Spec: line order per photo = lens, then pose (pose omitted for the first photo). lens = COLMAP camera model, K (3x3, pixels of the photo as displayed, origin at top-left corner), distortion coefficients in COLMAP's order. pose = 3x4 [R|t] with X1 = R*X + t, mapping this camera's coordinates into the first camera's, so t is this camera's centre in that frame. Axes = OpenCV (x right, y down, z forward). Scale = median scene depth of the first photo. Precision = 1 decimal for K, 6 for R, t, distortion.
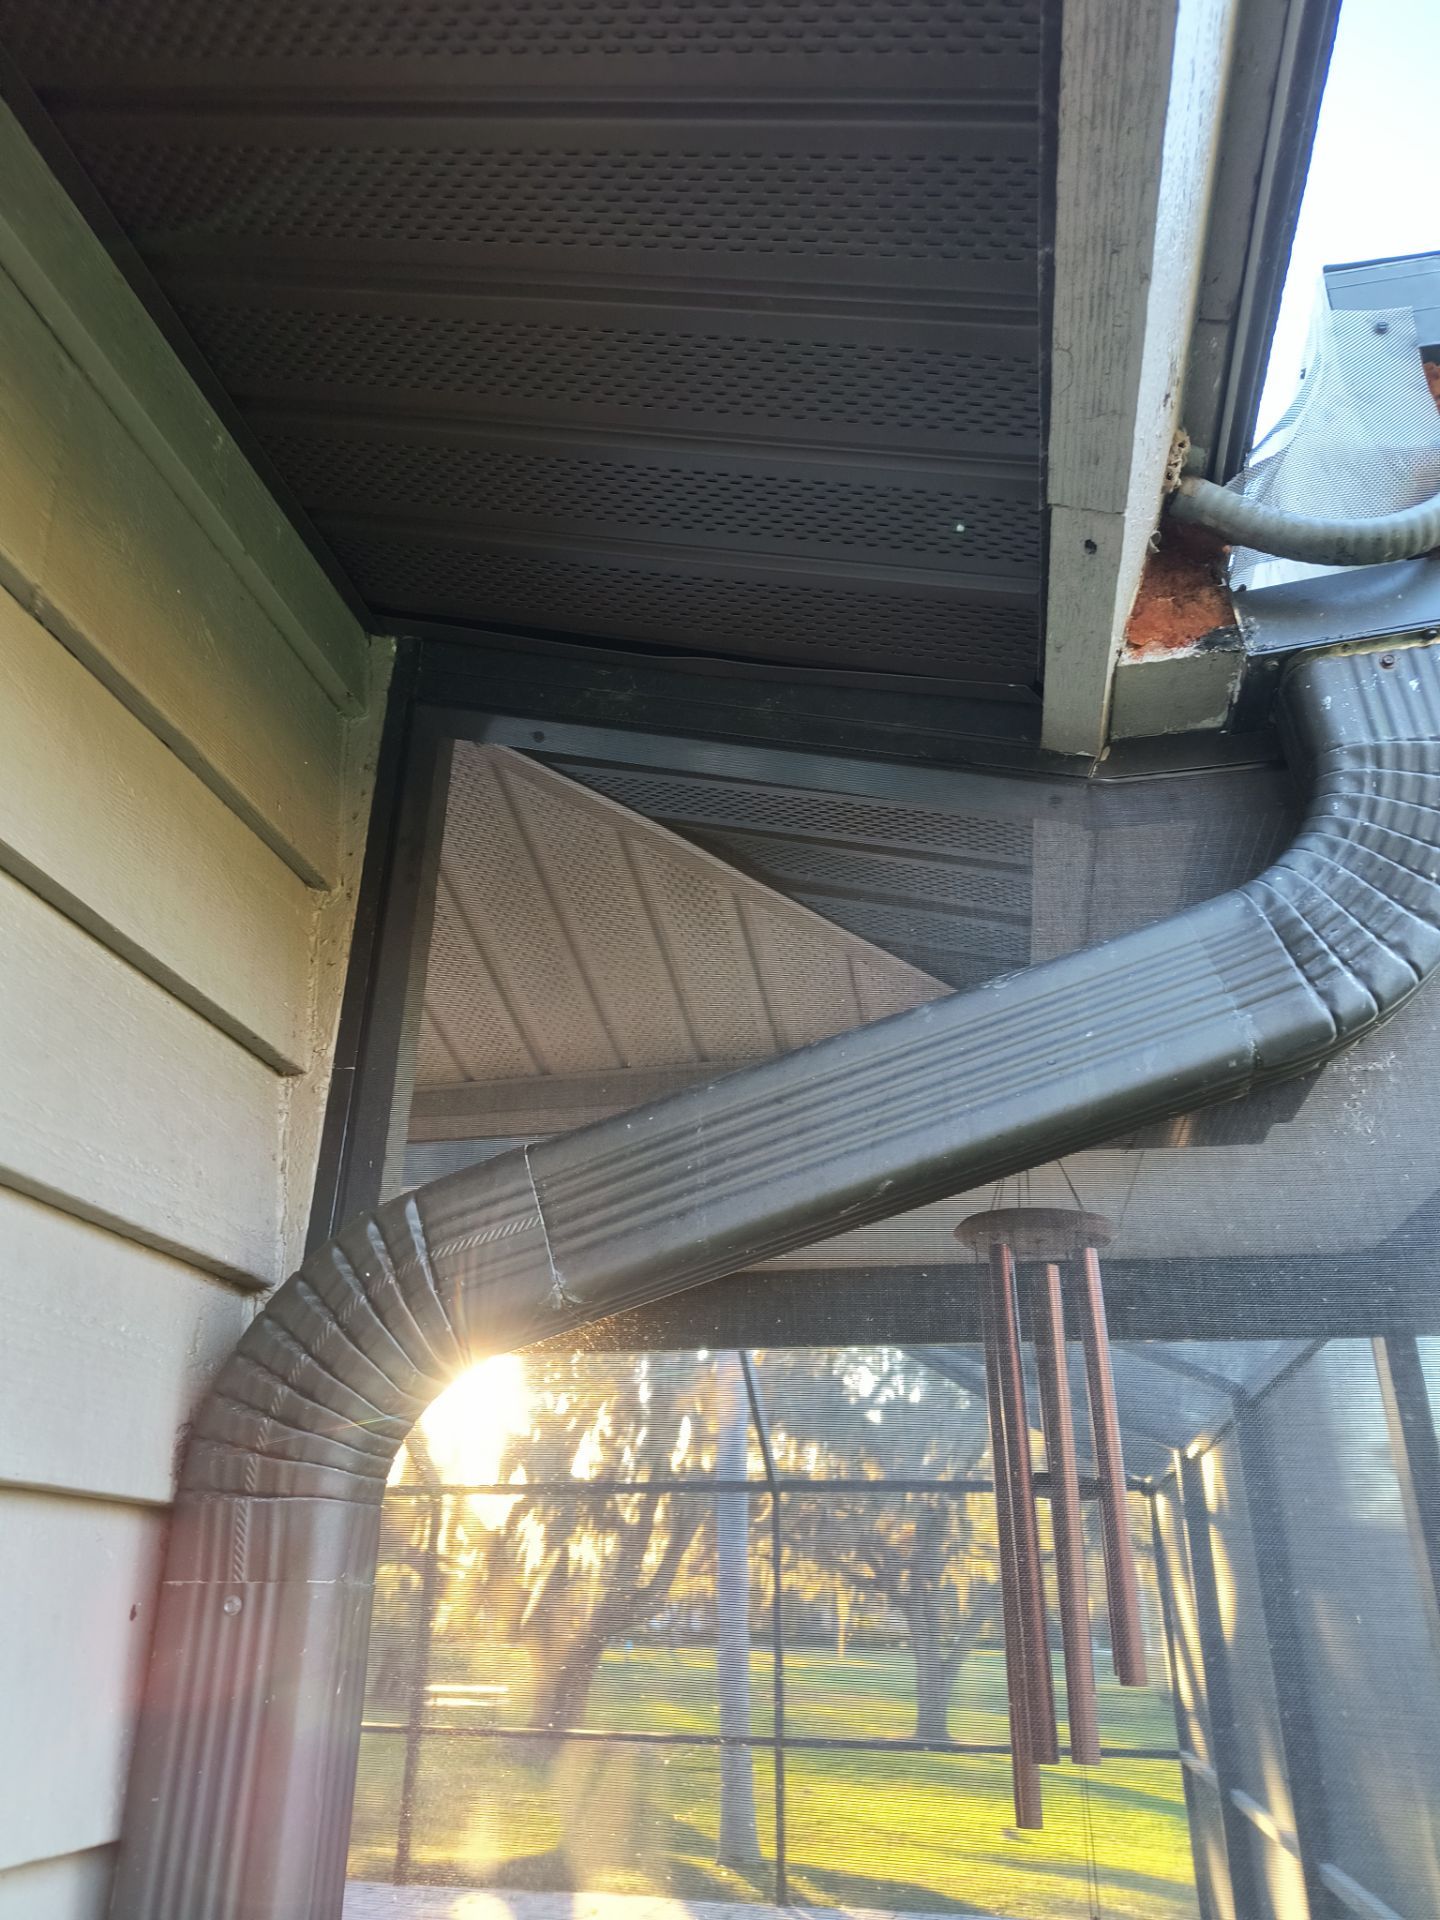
lens RADIAL K [[1281.8, 0, 706.4], [0, 1281.8, 958.7], [0, 0, 1]] dist [0.055294, -0.068657]
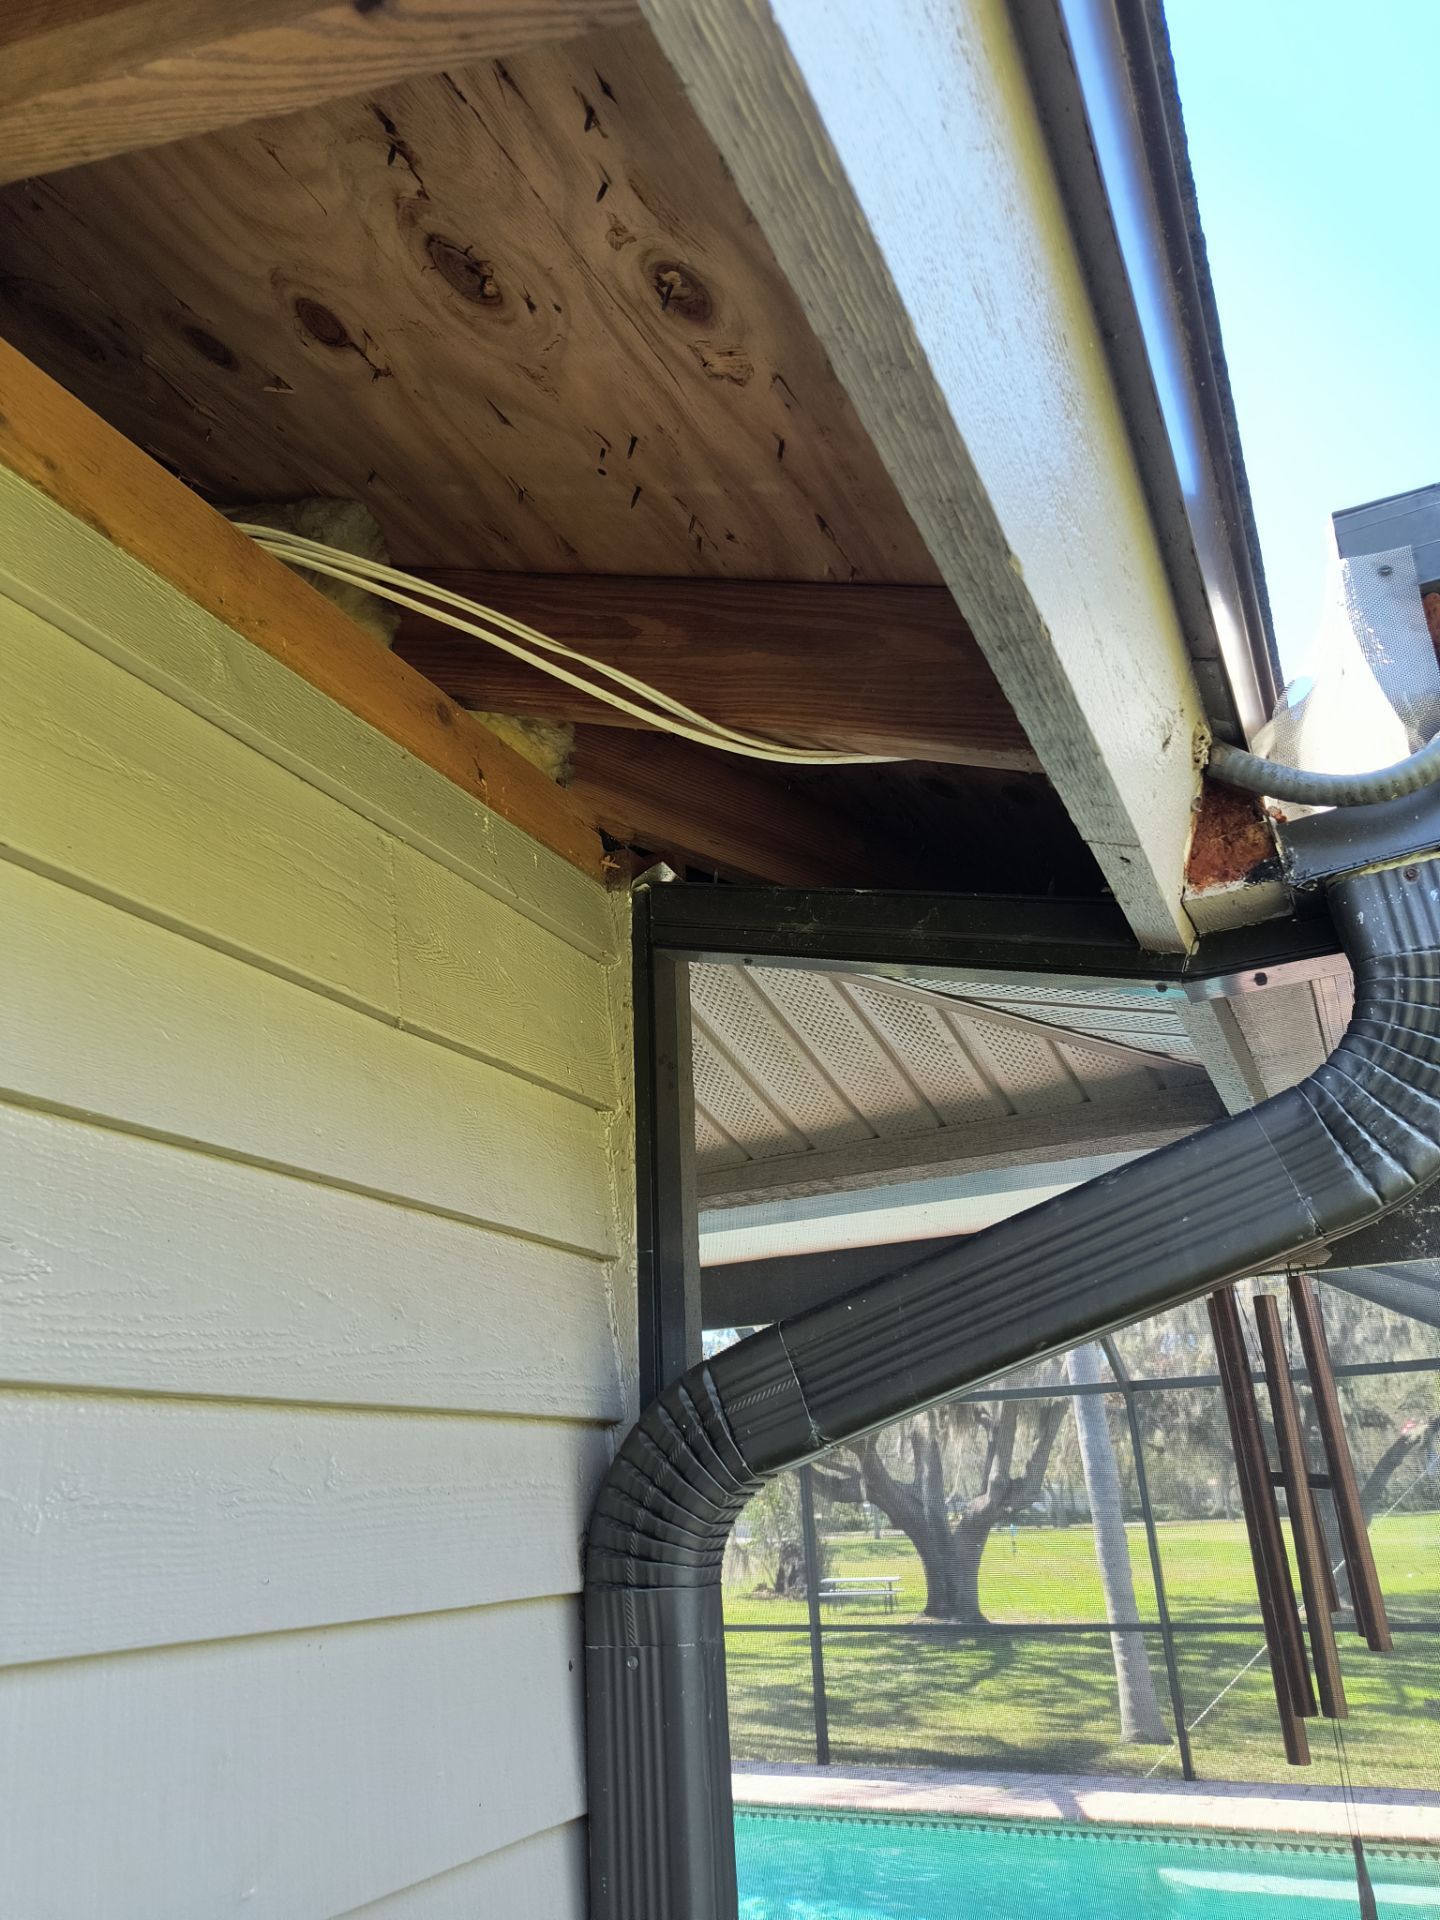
lens RADIAL K [[1281.8, 0, 706.4], [0, 1281.8, 958.7], [0, 0, 1]] dist [0.055294, -0.068657]
pose [[0.963608, -0.146486, -0.223611, 0.156646], [0.161085, 0.985753, 0.048404, -0.331640], [0.213334, -0.082663, 0.973476, -0.342844]]
